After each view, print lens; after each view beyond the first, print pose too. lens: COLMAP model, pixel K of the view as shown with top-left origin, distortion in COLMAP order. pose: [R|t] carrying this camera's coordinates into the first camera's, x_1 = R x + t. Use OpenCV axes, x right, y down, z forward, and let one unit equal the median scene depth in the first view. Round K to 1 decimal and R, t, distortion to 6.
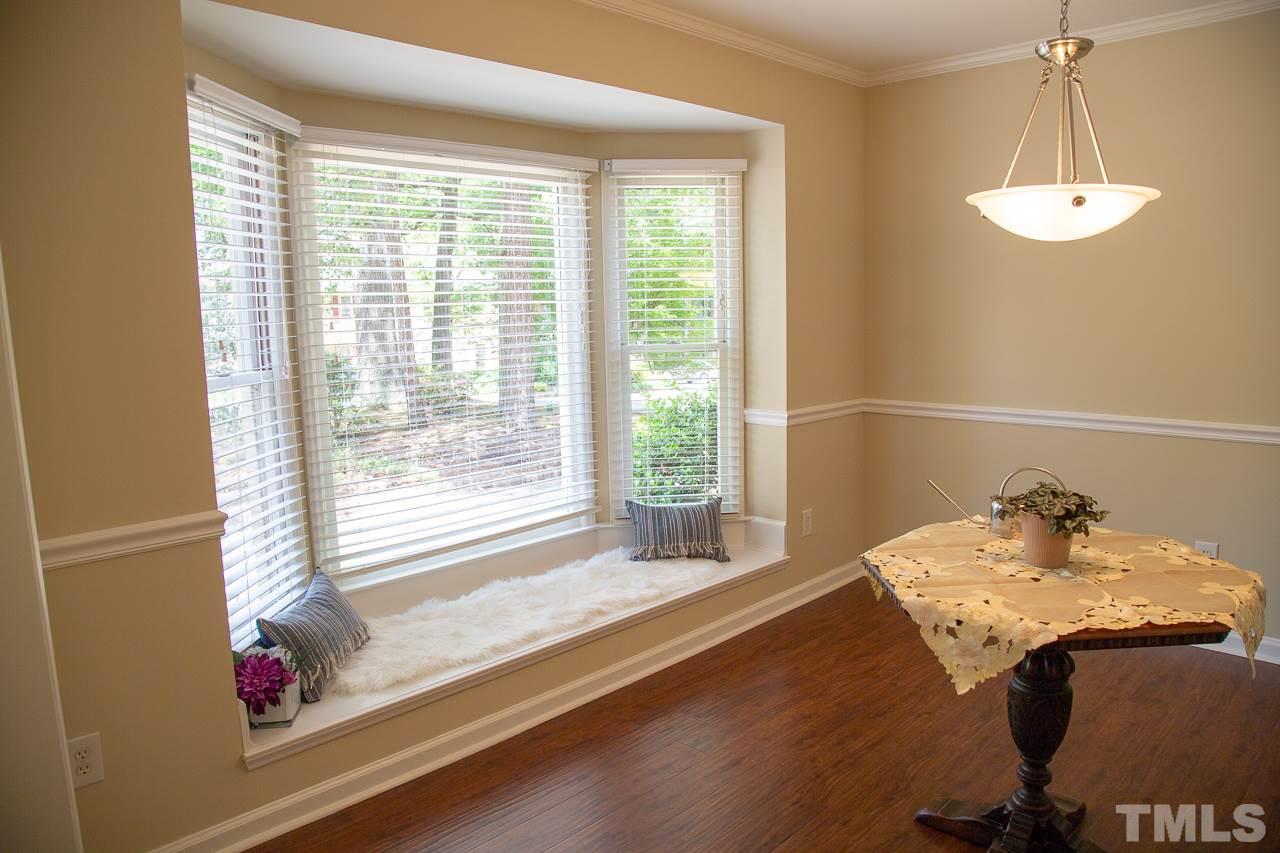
lens RADIAL K [[889.5, 0, 640.0], [0, 889.5, 426.5], [0, 0, 1]] dist [-0.119423, 0.084525]
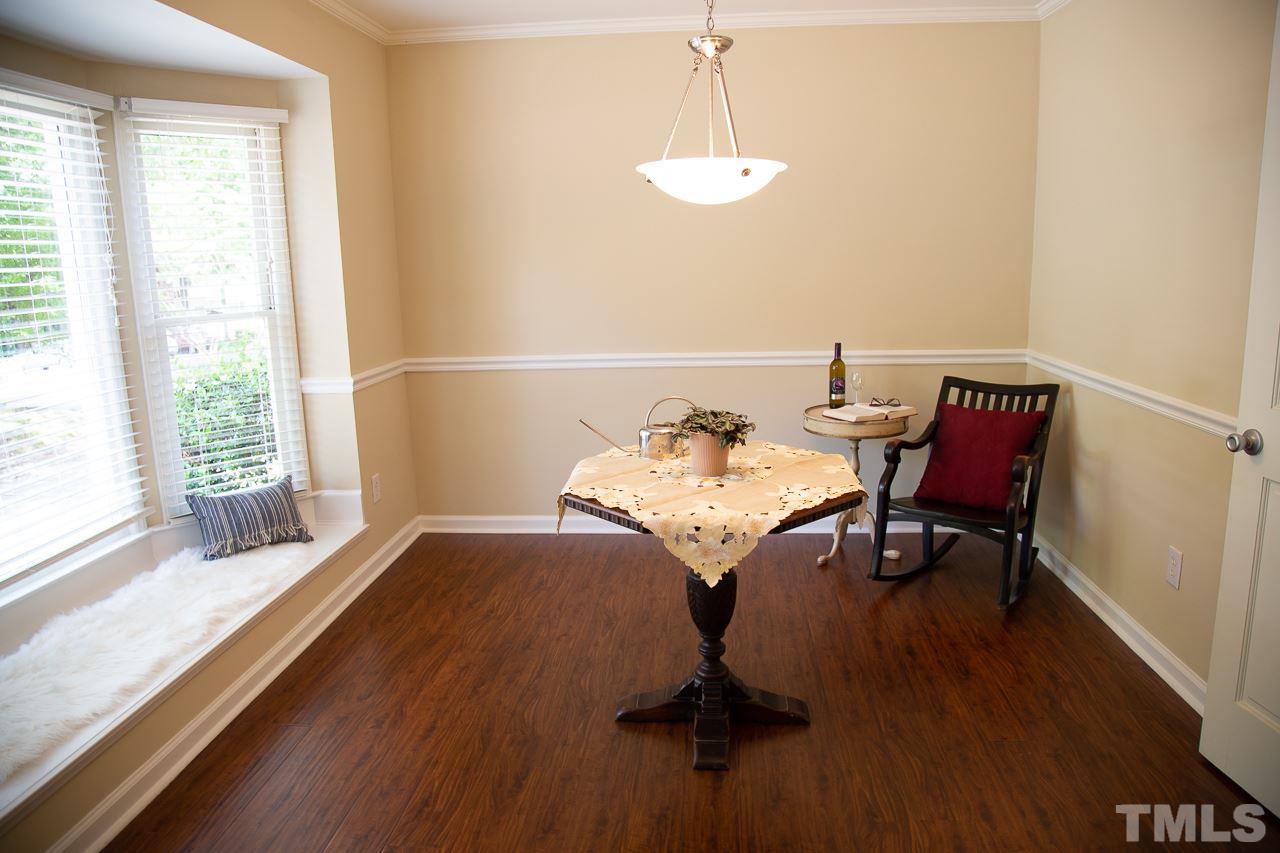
lens RADIAL K [[889.5, 0, 640.0], [0, 889.5, 426.5], [0, 0, 1]] dist [-0.119423, 0.084525]
pose [[0.769352, -0.122389, 0.626992, -0.205853], [0.096993, 0.992477, 0.074717, -0.004424], [-0.631419, 0.003330, 0.775435, 0.057665]]
